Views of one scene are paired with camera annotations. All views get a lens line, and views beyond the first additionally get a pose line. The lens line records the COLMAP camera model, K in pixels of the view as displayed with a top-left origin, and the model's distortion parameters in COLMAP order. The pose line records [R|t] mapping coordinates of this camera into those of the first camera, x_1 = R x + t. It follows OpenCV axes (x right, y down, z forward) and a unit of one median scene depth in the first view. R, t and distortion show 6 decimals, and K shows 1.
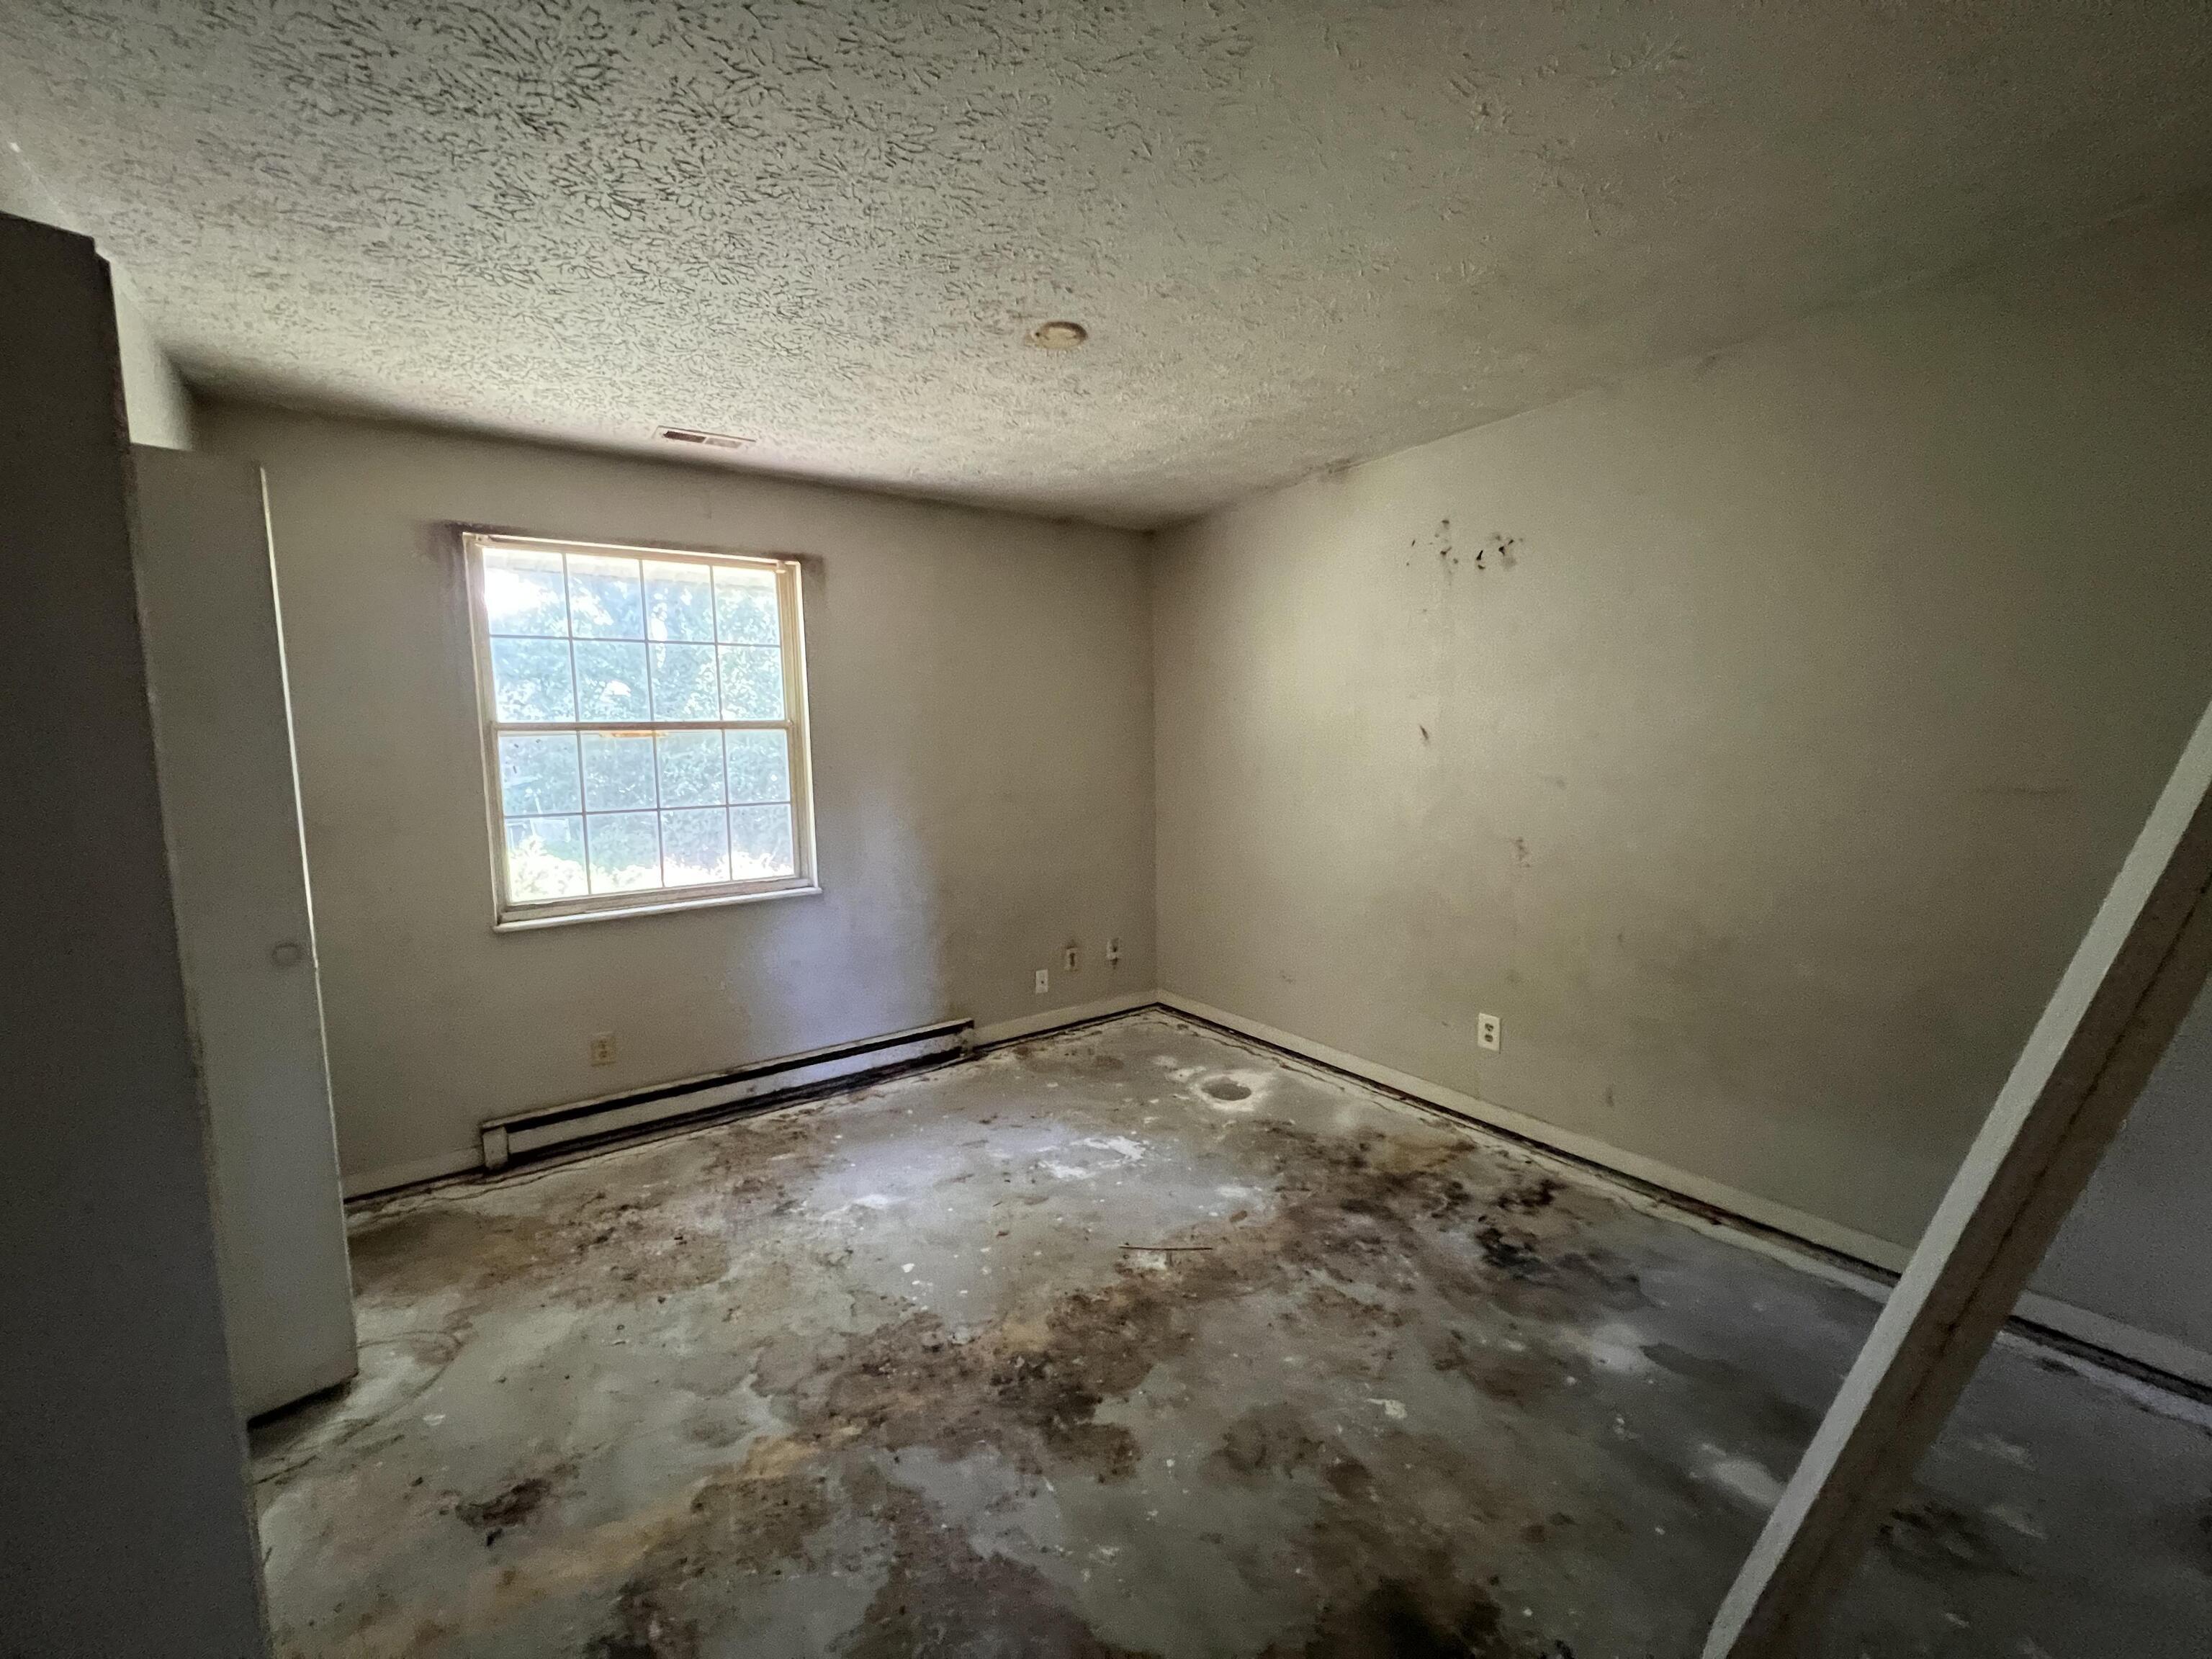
lens RADIAL K [[882.5, 0, 1099.9], [0, 882.5, 827.1], [0, 0, 1]] dist [-0.004392, 0.000677]
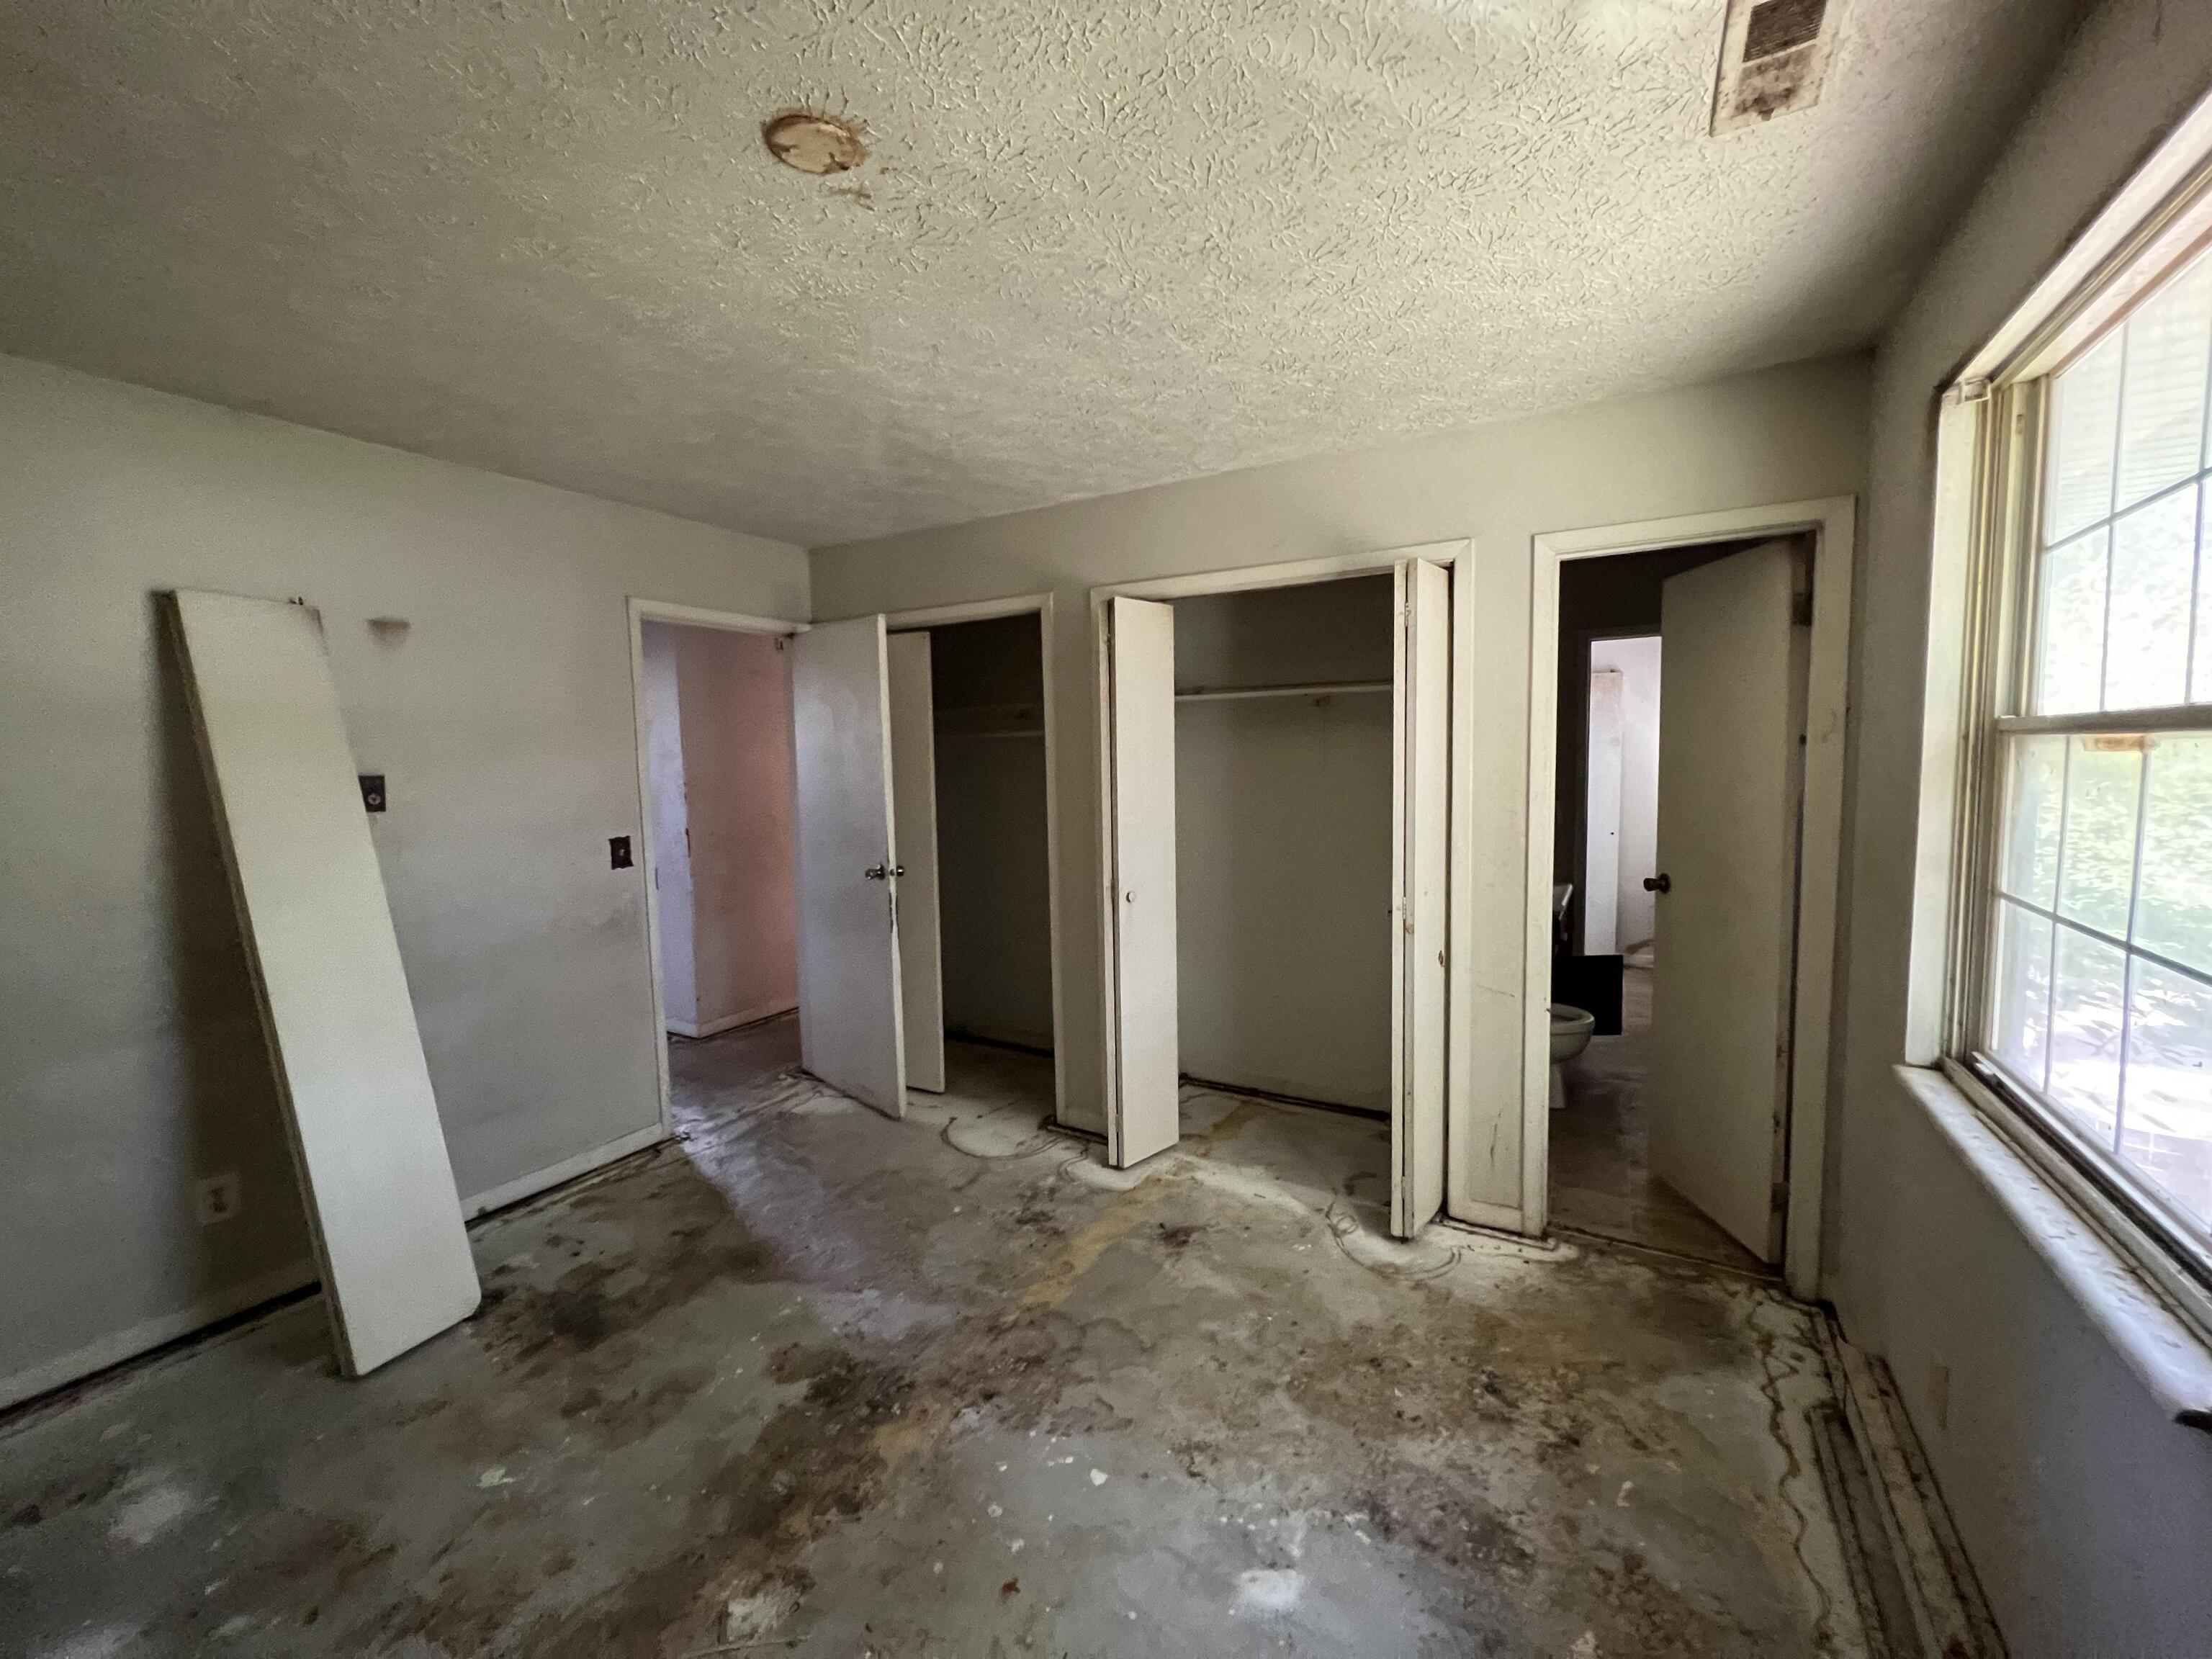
lens RADIAL K [[882.5, 0, 1104.1], [0, 882.5, 829.5], [0, 0, 1]] dist [-0.004392, 0.000677]
pose [[-0.909445, 0.067461, -0.410316, 0.057281], [-0.007981, 0.983738, 0.179430, -0.209334], [0.415749, 0.166456, -0.894117, 1.816195]]
